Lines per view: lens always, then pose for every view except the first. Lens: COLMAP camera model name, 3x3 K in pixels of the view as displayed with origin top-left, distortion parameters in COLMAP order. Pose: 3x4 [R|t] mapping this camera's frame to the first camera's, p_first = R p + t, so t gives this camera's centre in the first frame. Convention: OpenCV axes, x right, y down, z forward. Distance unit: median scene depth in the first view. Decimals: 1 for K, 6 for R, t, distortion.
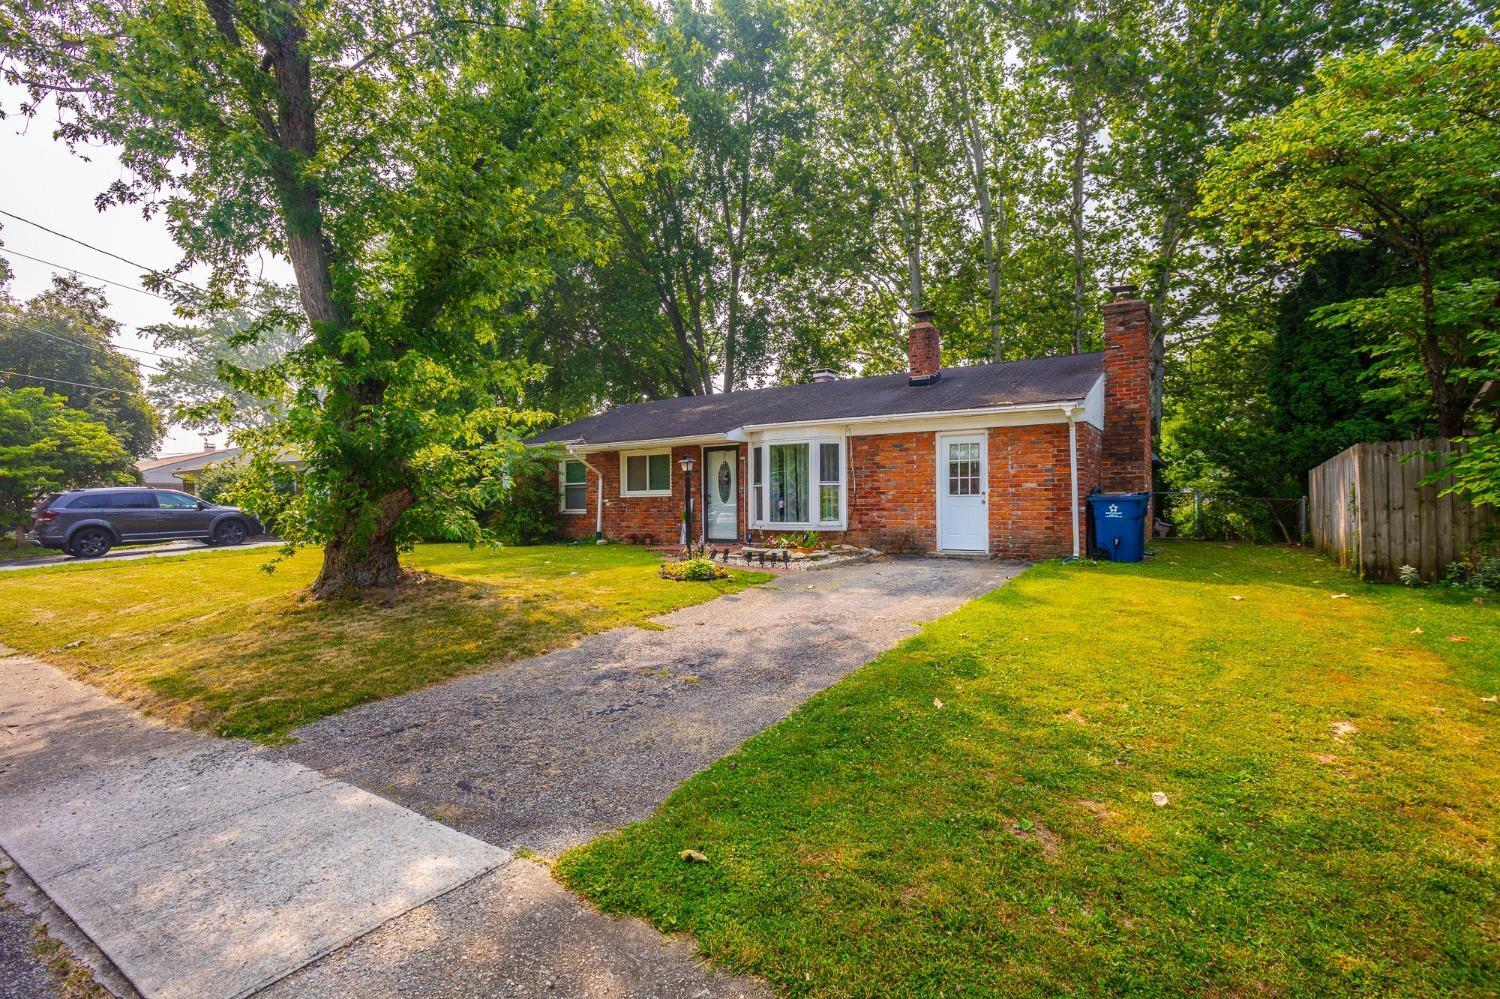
lens RADIAL K [[713.0, 0, 750.0], [0, 713.0, 499.5], [0, 0, 1]] dist [-0.063426, 0.058222]
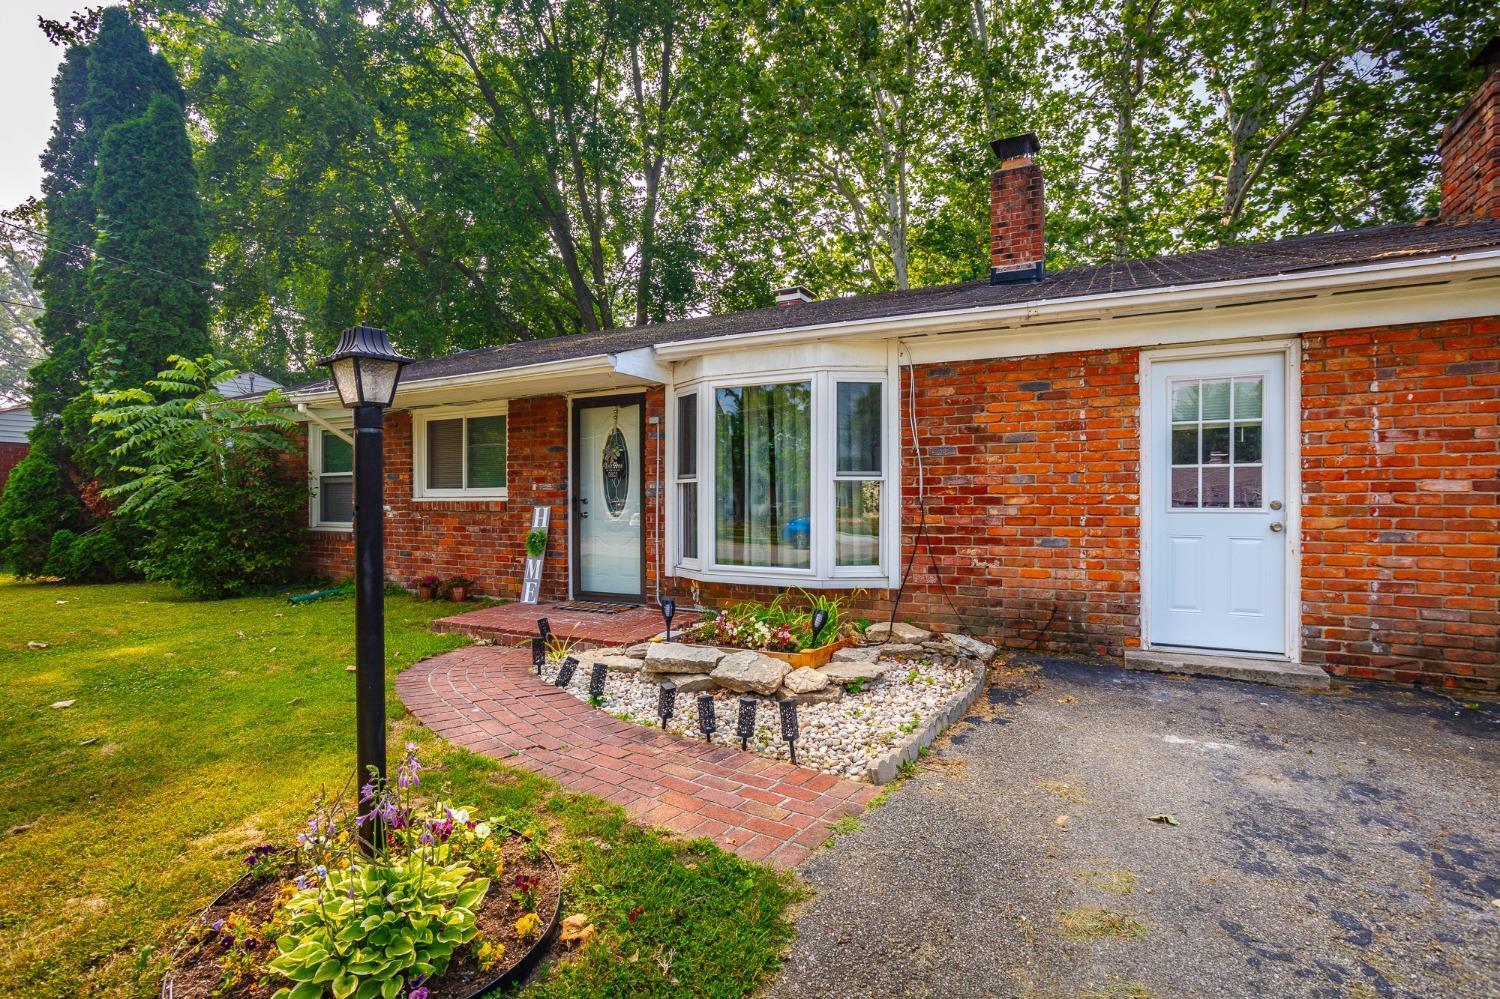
lens RADIAL K [[713.0, 0, 750.0], [0, 713.0, 499.5], [0, 0, 1]] dist [-0.063426, 0.058222]
pose [[0.993487, 0.006378, 0.113764, -0.000711], [-0.007057, 0.999960, 0.005565, -0.010605], [-0.113724, -0.006331, 0.993492, 0.560650]]
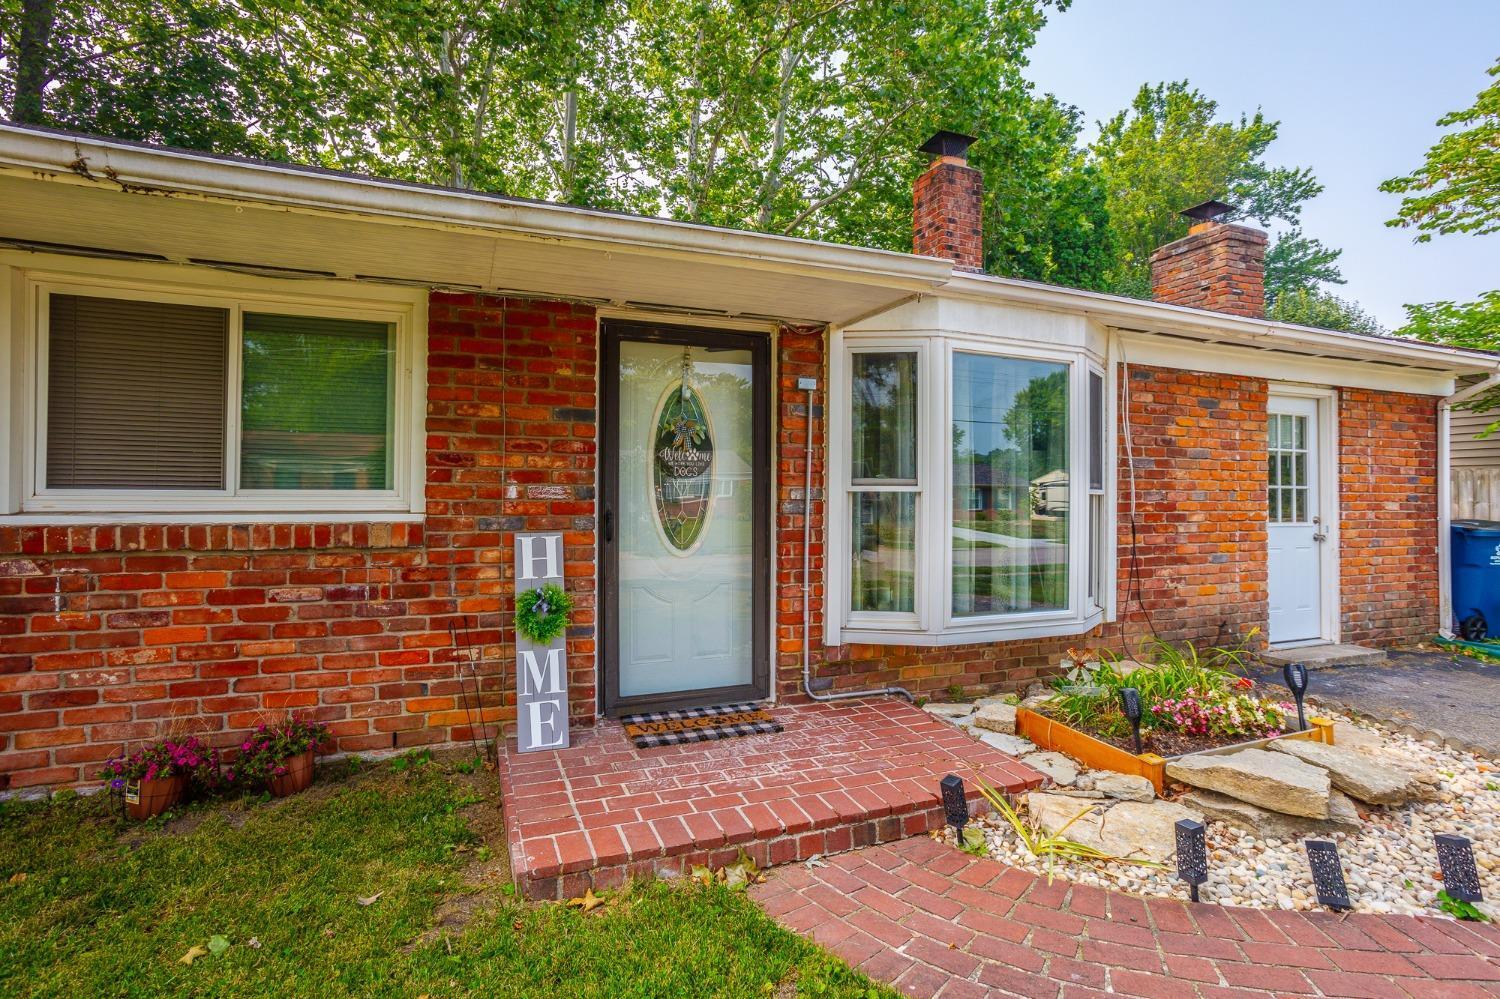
lens RADIAL K [[713.0, 0, 750.0], [0, 713.0, 499.5], [0, 0, 1]] dist [-0.063426, 0.058222]
pose [[0.579857, 0.013778, 0.814602, -0.250038], [-0.013604, 0.999881, -0.007228, -0.012582], [-0.814605, -0.006891, 0.579976, 0.894501]]
